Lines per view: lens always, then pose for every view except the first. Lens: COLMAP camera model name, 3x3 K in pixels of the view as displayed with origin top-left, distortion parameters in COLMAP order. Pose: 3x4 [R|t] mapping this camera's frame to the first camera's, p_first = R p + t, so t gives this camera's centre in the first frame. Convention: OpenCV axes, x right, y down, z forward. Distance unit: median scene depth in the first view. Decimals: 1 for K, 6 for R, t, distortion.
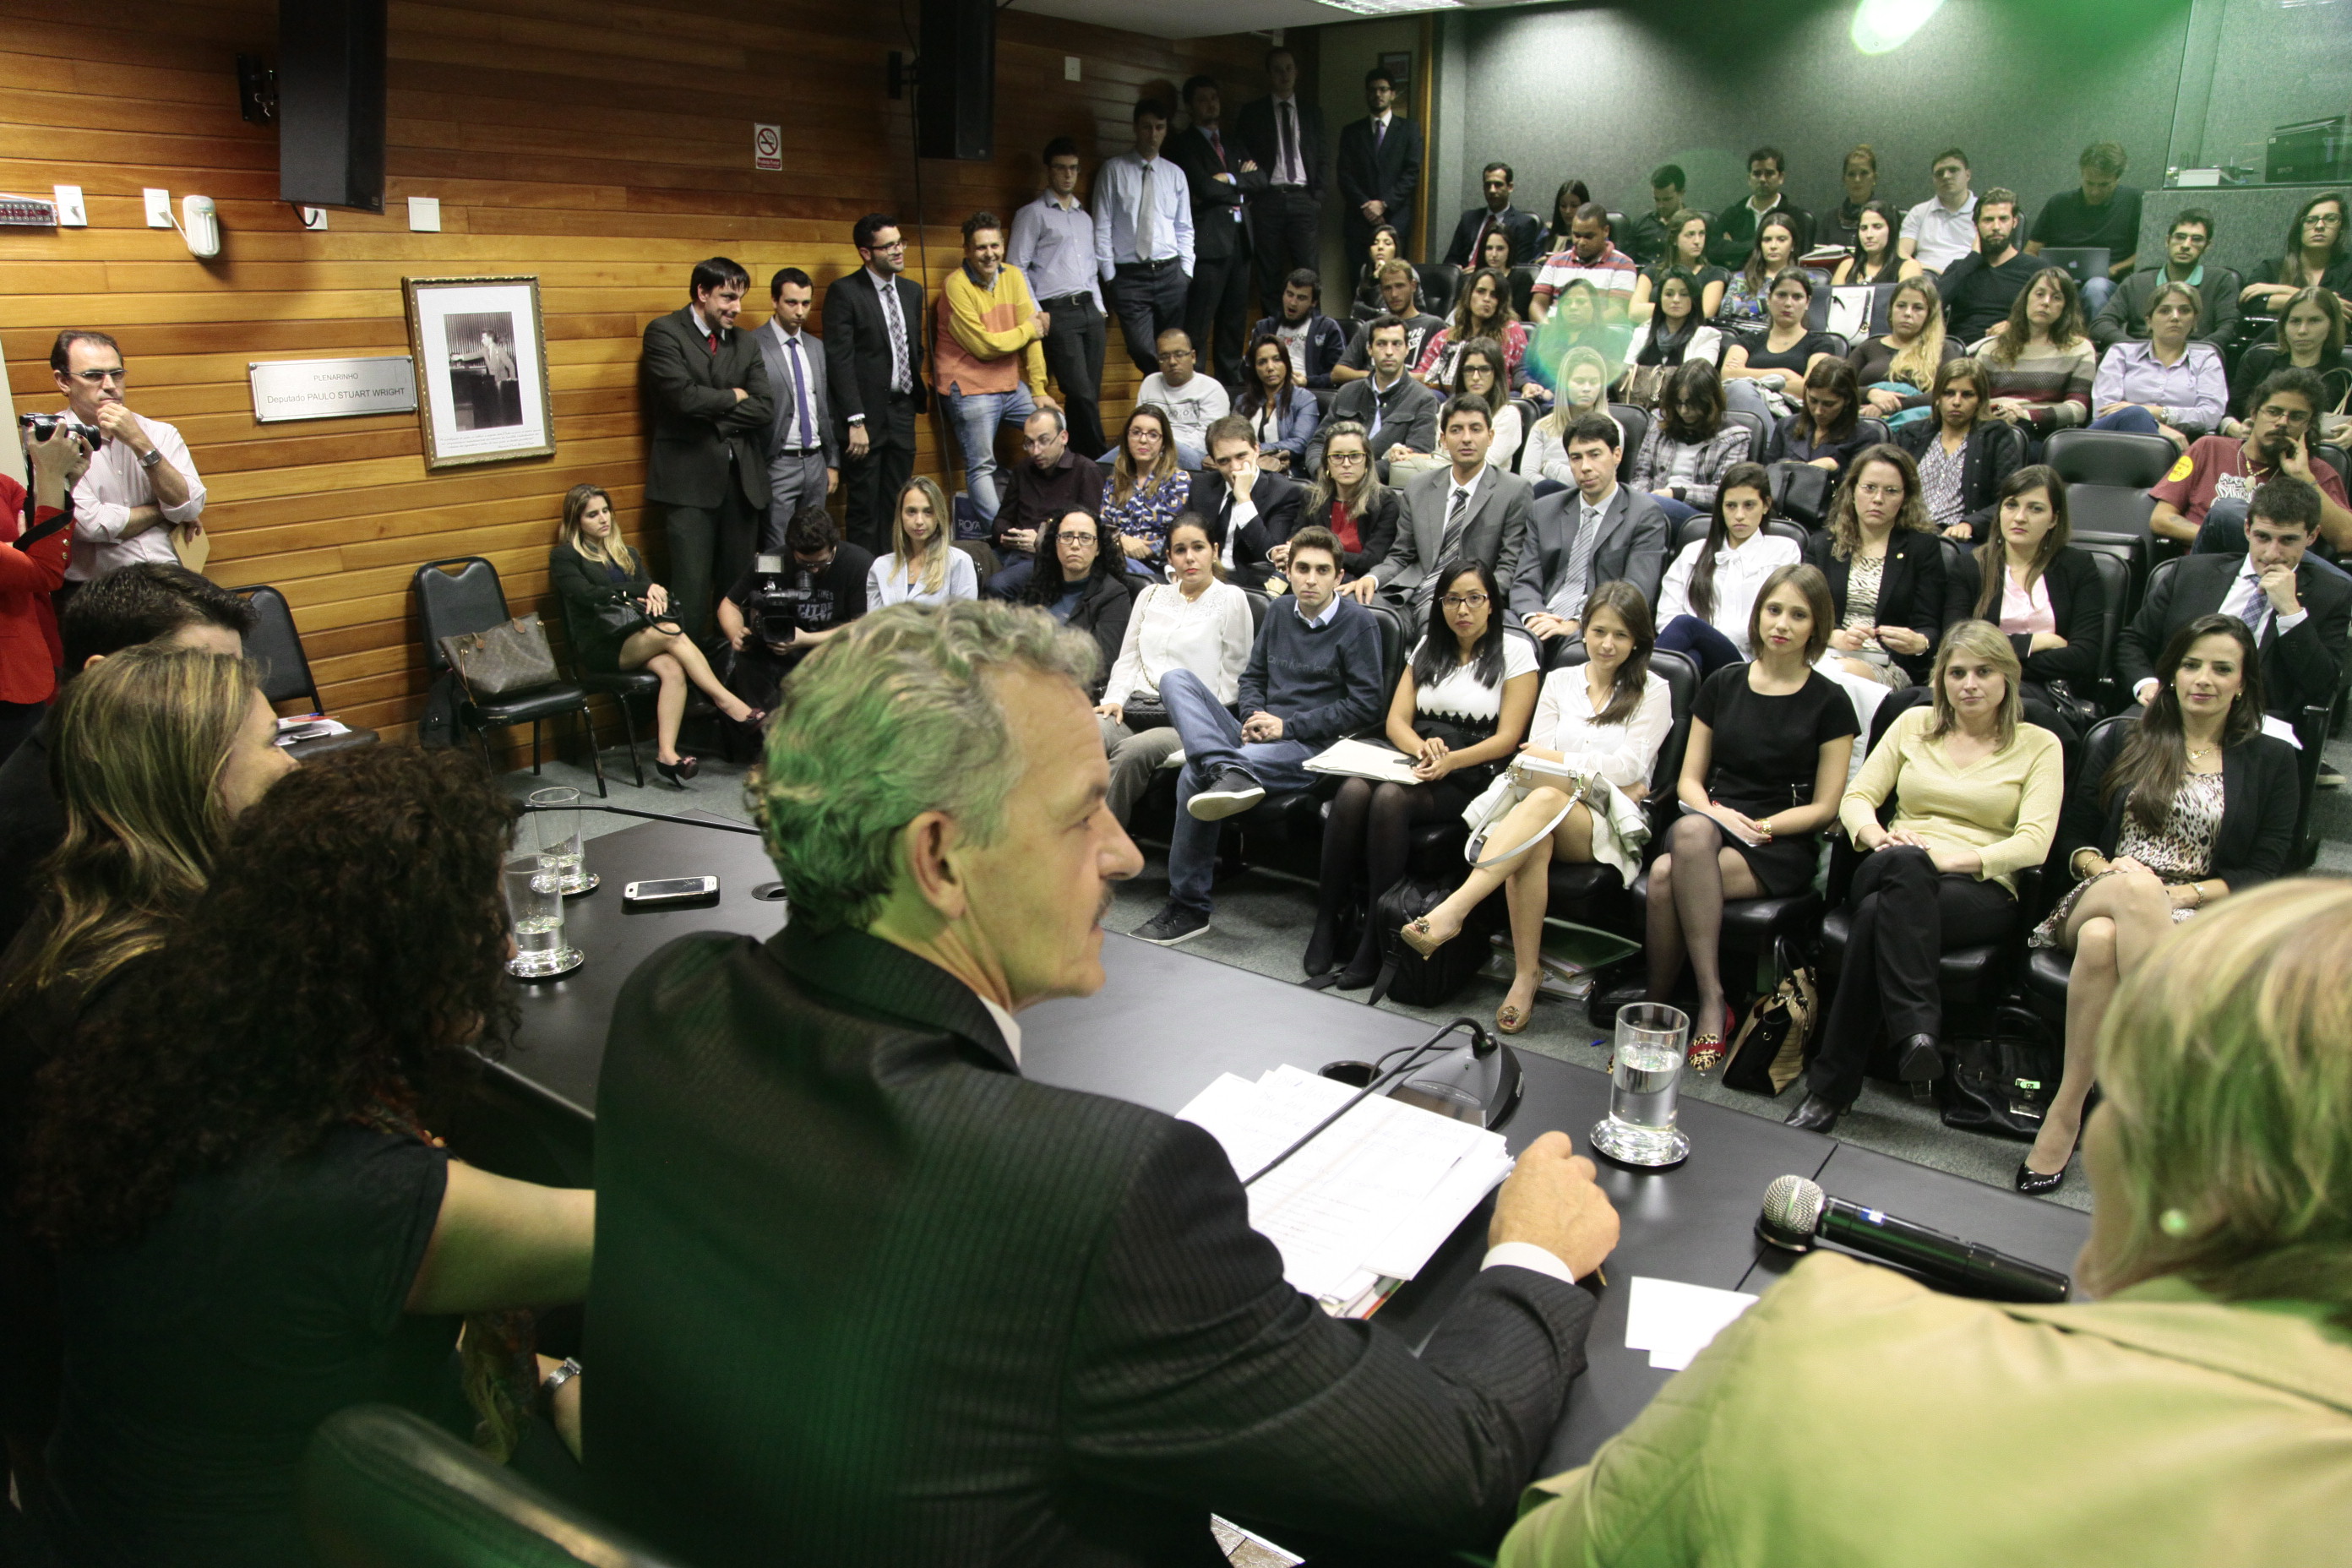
lens RADIAL K [[1687.9, 0, 1176.0], [0, 1687.9, 784.0], [0, 0, 1]] dist [-0.116526, 0.081391]
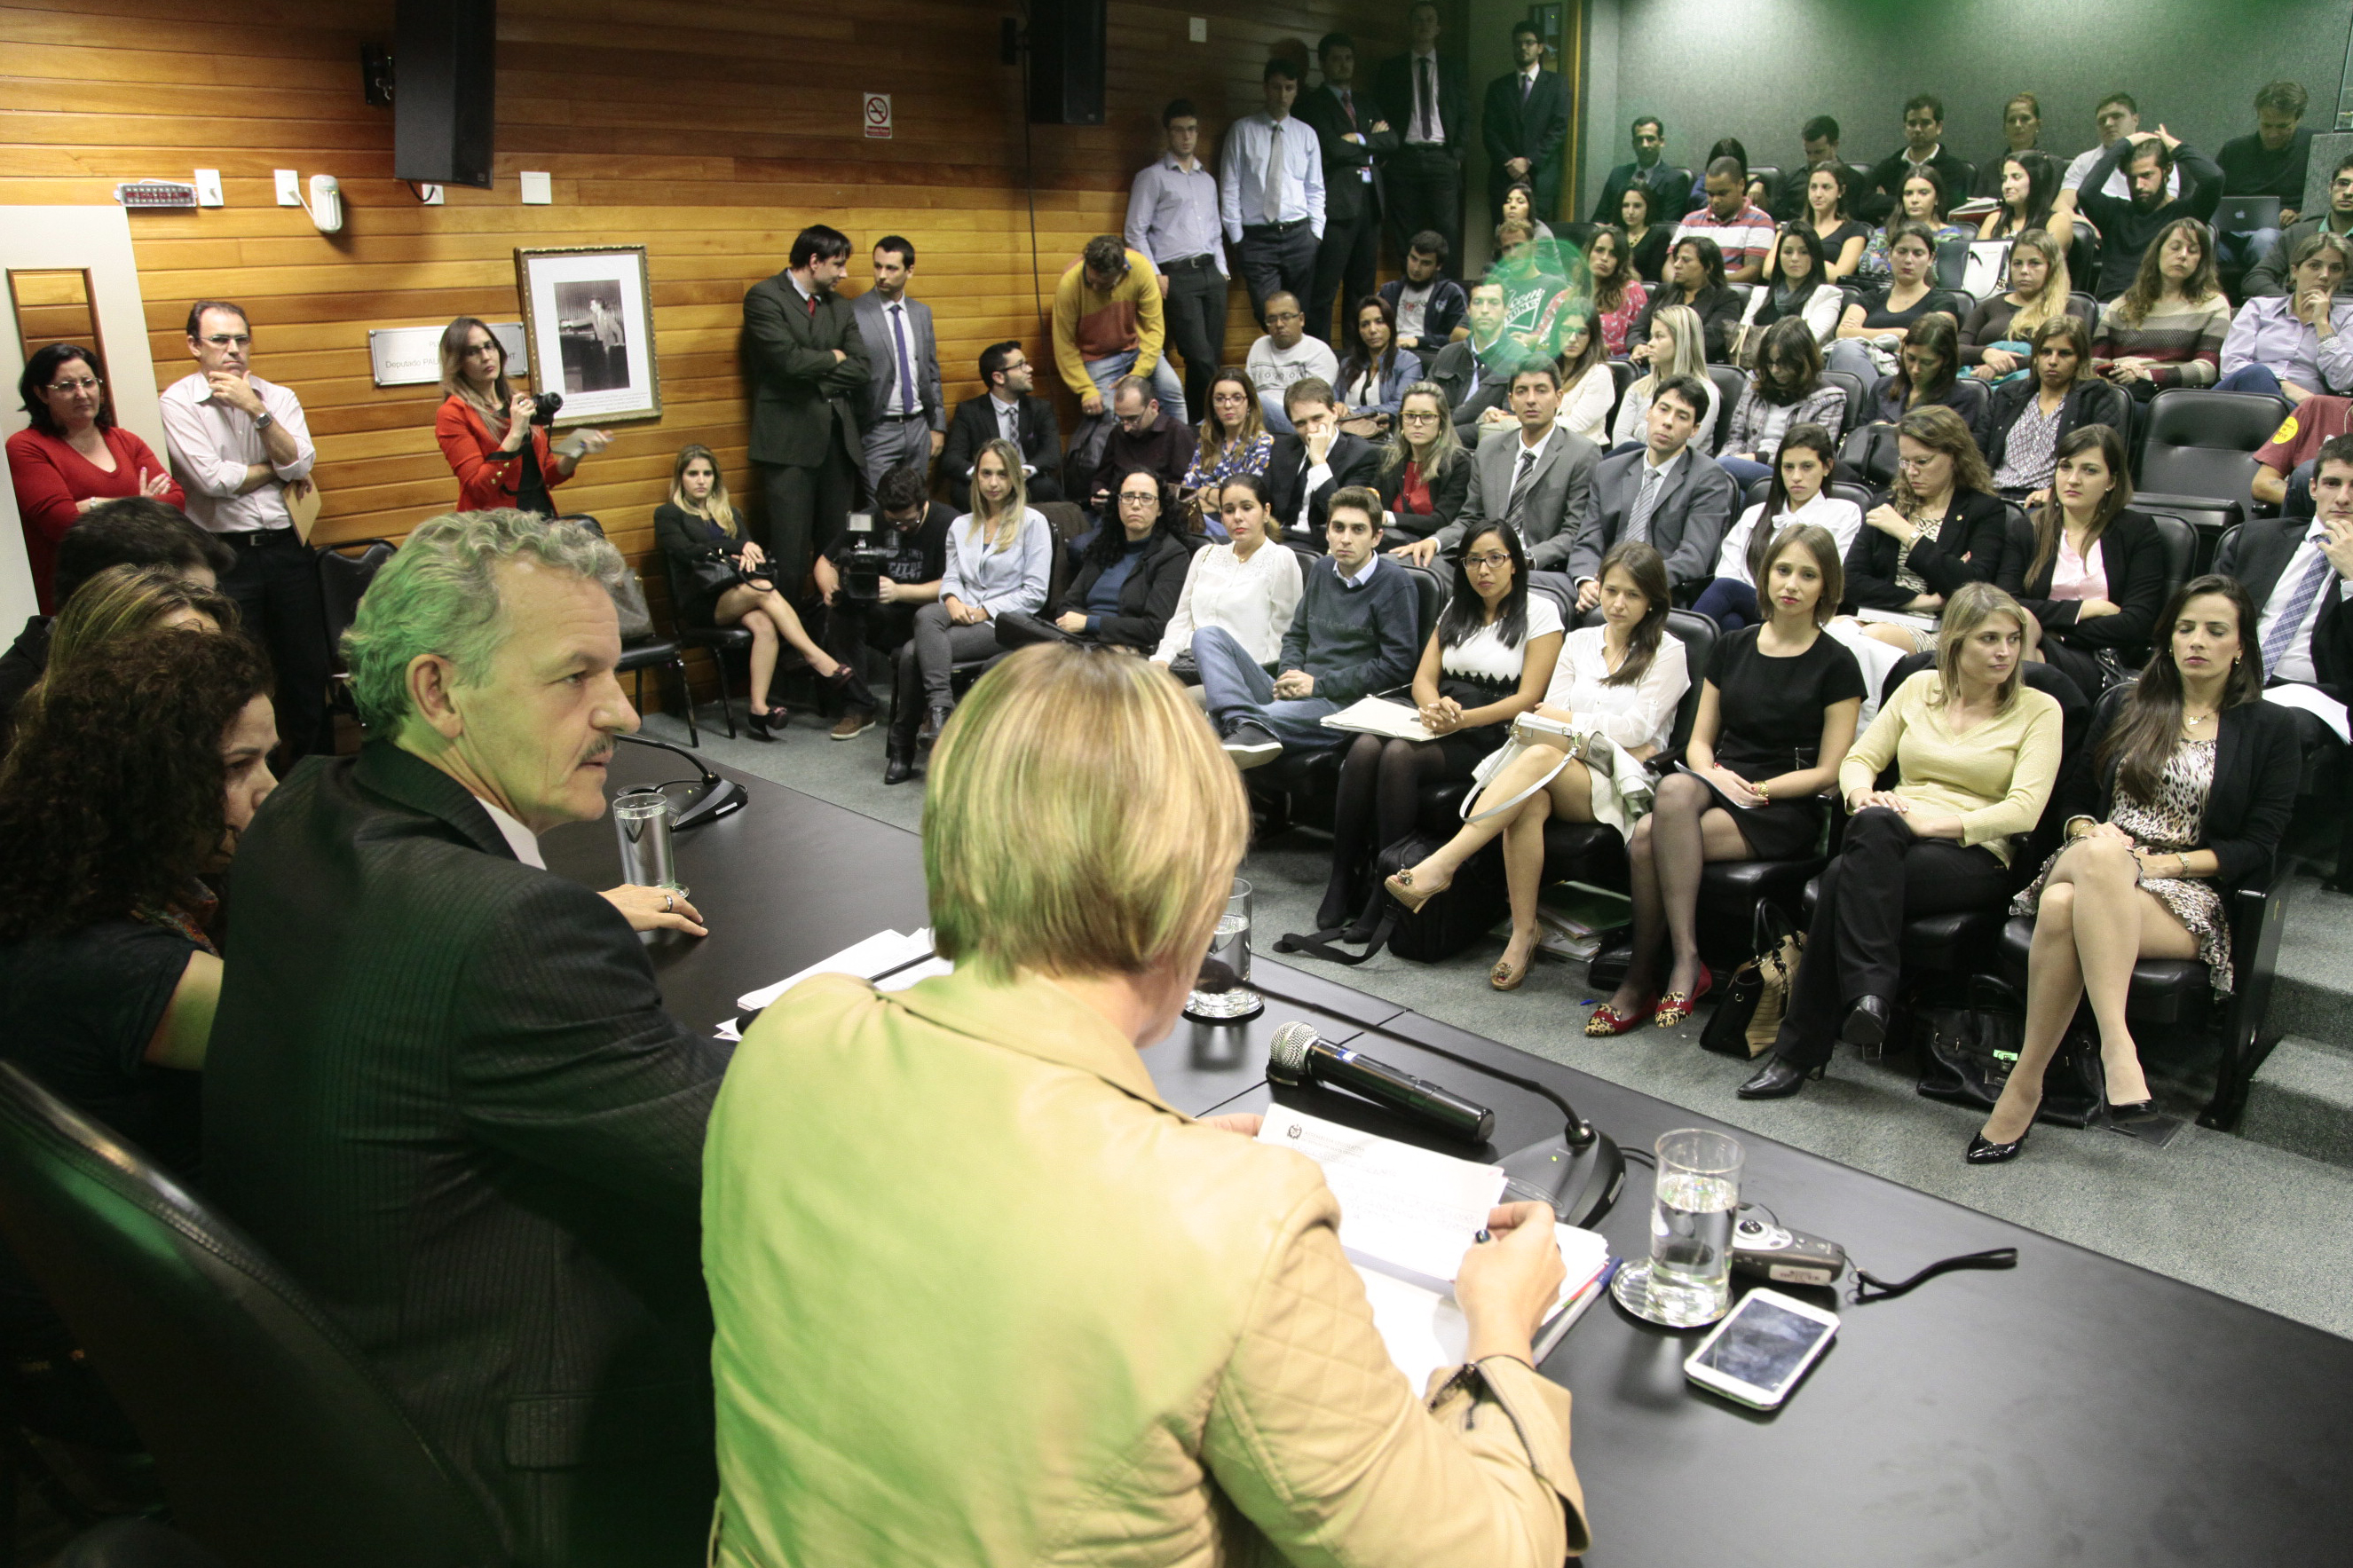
lens RADIAL K [[1773.6, 0, 1194.7], [0, 1773.6, 783.3], [0, 0, 1]] dist [-0.120375, 0.083738]
pose [[0.992292, 0.024179, -0.121540, 0.102266], [-0.023400, 0.999696, 0.007826, 0.015275], [0.121692, -0.004922, 0.992556, -0.049498]]
